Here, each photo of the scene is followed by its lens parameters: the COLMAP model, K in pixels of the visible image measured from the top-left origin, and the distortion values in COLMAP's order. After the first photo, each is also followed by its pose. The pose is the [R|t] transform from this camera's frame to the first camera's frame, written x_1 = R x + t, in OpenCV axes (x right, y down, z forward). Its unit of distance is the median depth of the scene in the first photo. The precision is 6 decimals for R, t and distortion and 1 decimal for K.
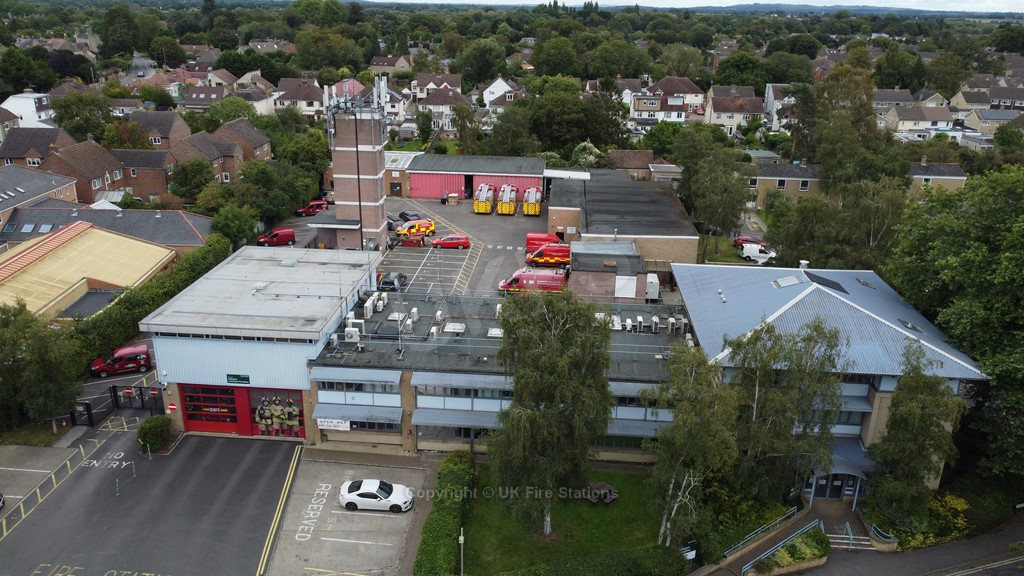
lens RADIAL K [[775.1, 0, 512.0], [0, 775.1, 288.0], [0, 0, 1]] dist [0.007979, -0.009441]
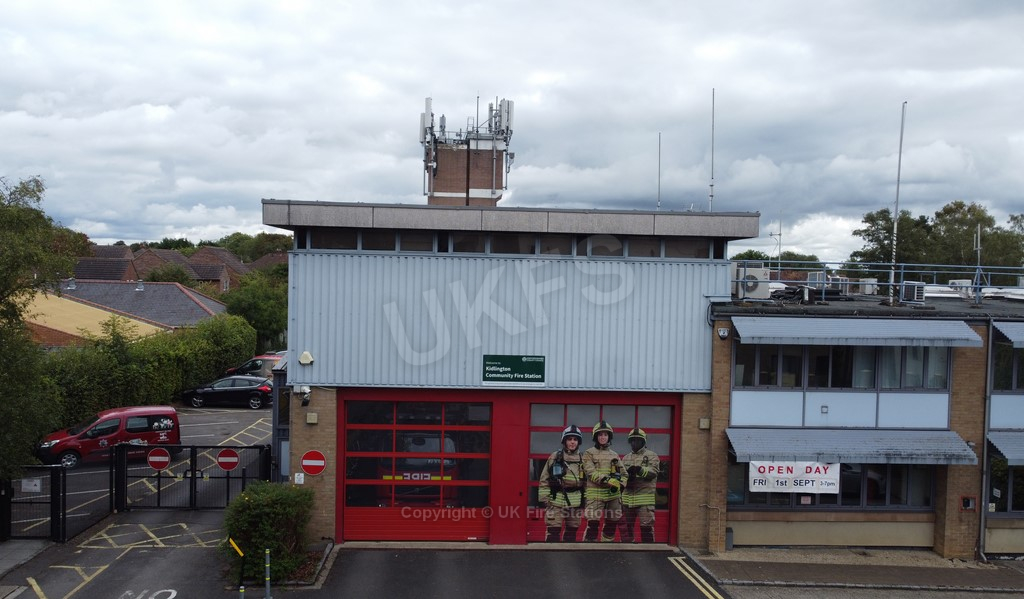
lens RADIAL K [[818.0, 0, 532.3], [0, 818.0, 301.0], [0, 0, 1]] dist [0.006743, -0.006740]
pose [[0.992051, -0.000944, 0.125833, -0.324010], [0.040065, 0.950302, -0.308742, 0.171298], [-0.119288, 0.311329, 0.942785, 0.511079]]
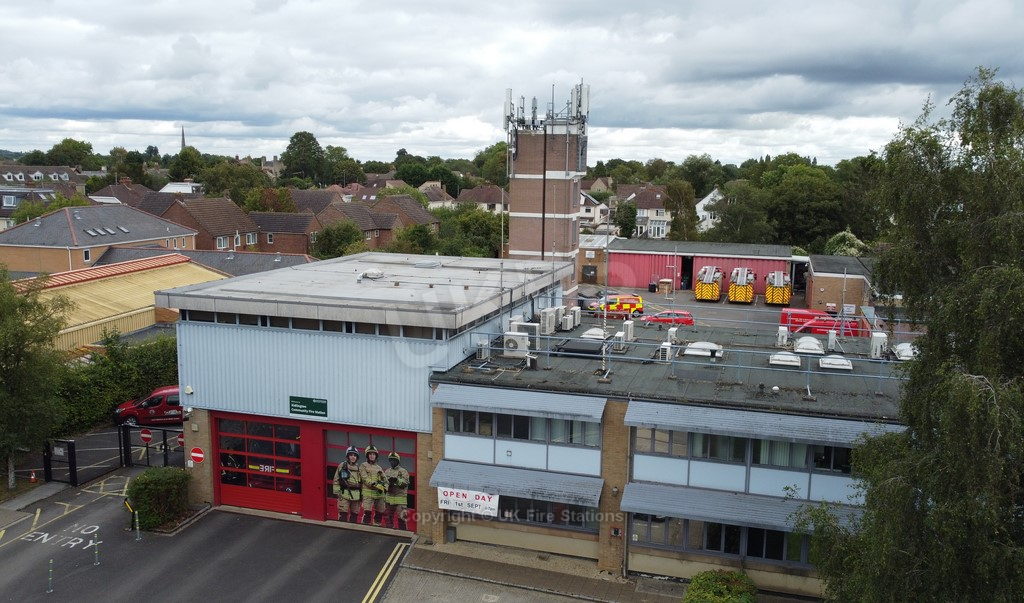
lens RADIAL K [[860.2, 0, 541.2], [0, 860.2, 306.1], [0, 0, 1]] dist [0.008889, -0.009785]
pose [[0.980815, 0.030852, -0.192485, -0.062741], [-0.067864, 0.979673, -0.188776, 0.125028], [0.182748, 0.198217, 0.962971, 0.353949]]
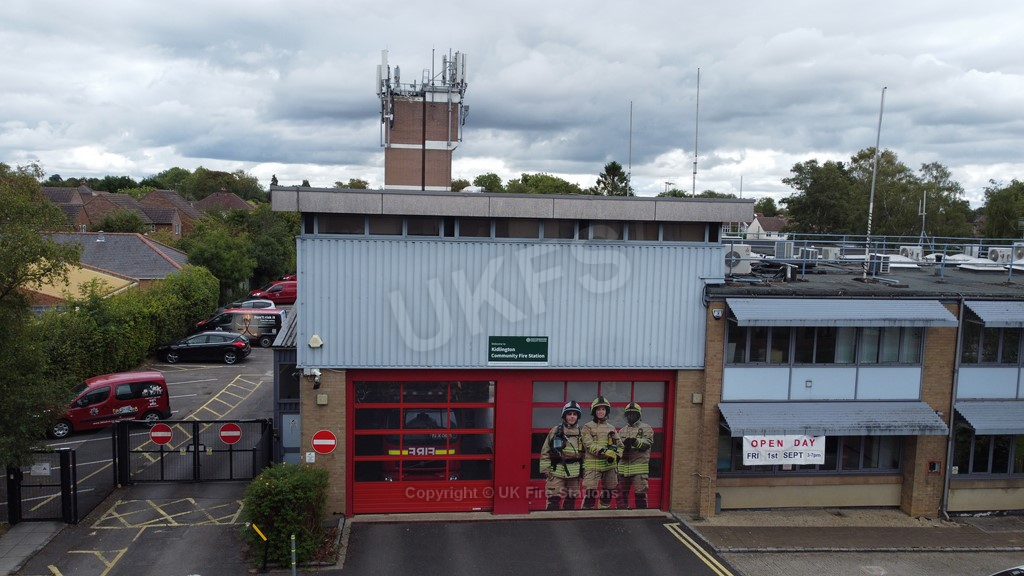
lens RADIAL K [[775.1, 0, 512.0], [0, 775.1, 288.0], [0, 0, 1]] dist [0.007979, -0.009441]
pose [[0.982112, -0.014232, 0.187759, -0.352226], [0.059463, 0.969556, -0.237541, 0.147628], [-0.178663, 0.244456, 0.953059, 0.517200]]
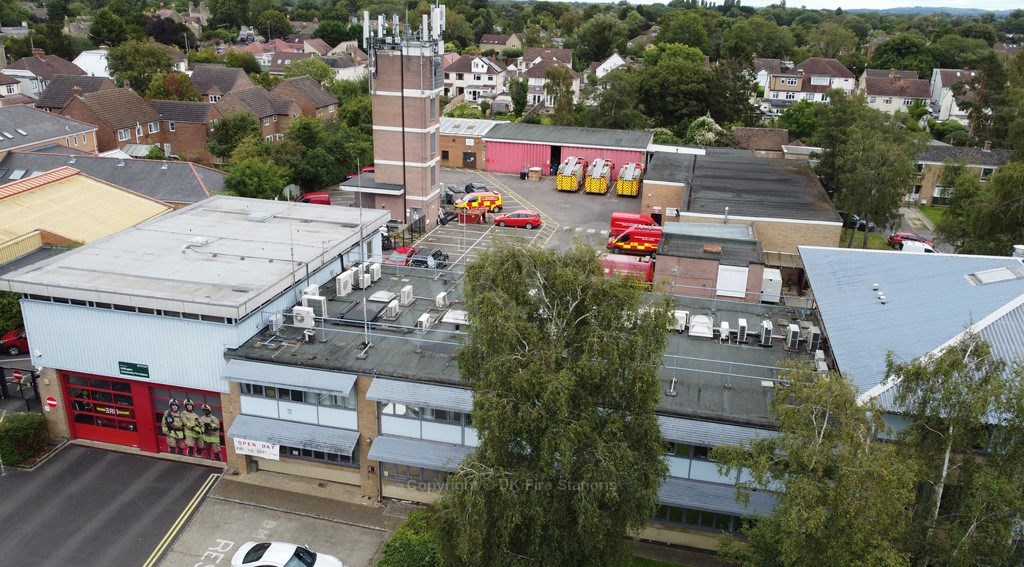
lens RADIAL K [[799.3, 0, 526.0], [0, 799.3, 291.0], [0, 0, 1]] dist [0.003231, -0.001576]
pose [[0.989404, 0.060783, -0.131854, 0.065067], [-0.061513, 0.998105, -0.001470, 0.022890], [0.131515, 0.009565, 0.991268, 0.283722]]
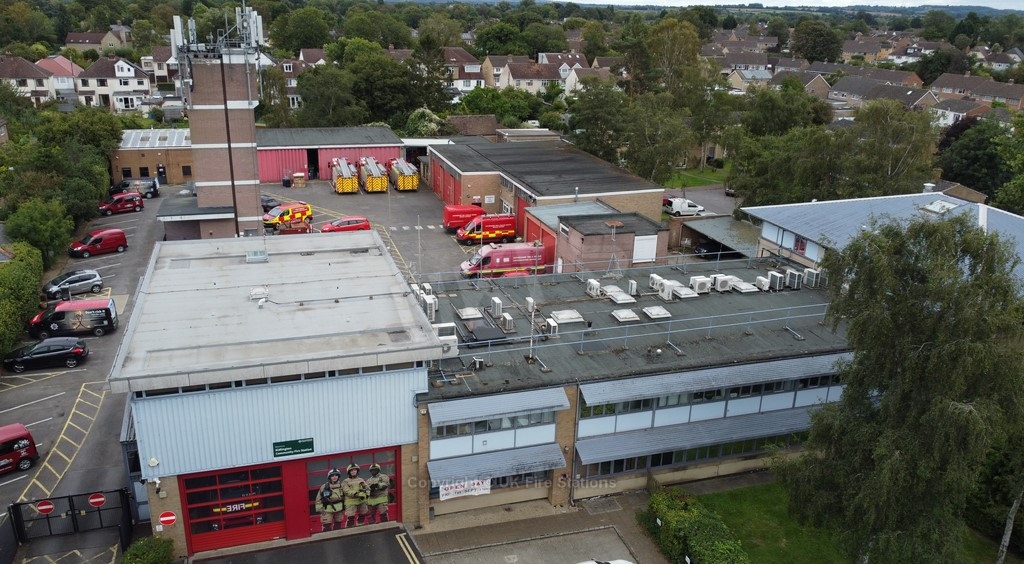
lens RADIAL K [[788.5, 0, 503.8], [0, 788.5, 291.0], [0, 0, 1]] dist [0.002144, -0.001370]
pose [[0.929412, -0.121466, 0.348482, -0.328612], [0.119001, 0.992483, 0.028559, 0.001036], [-0.349332, 0.014927, 0.936880, 0.313650]]
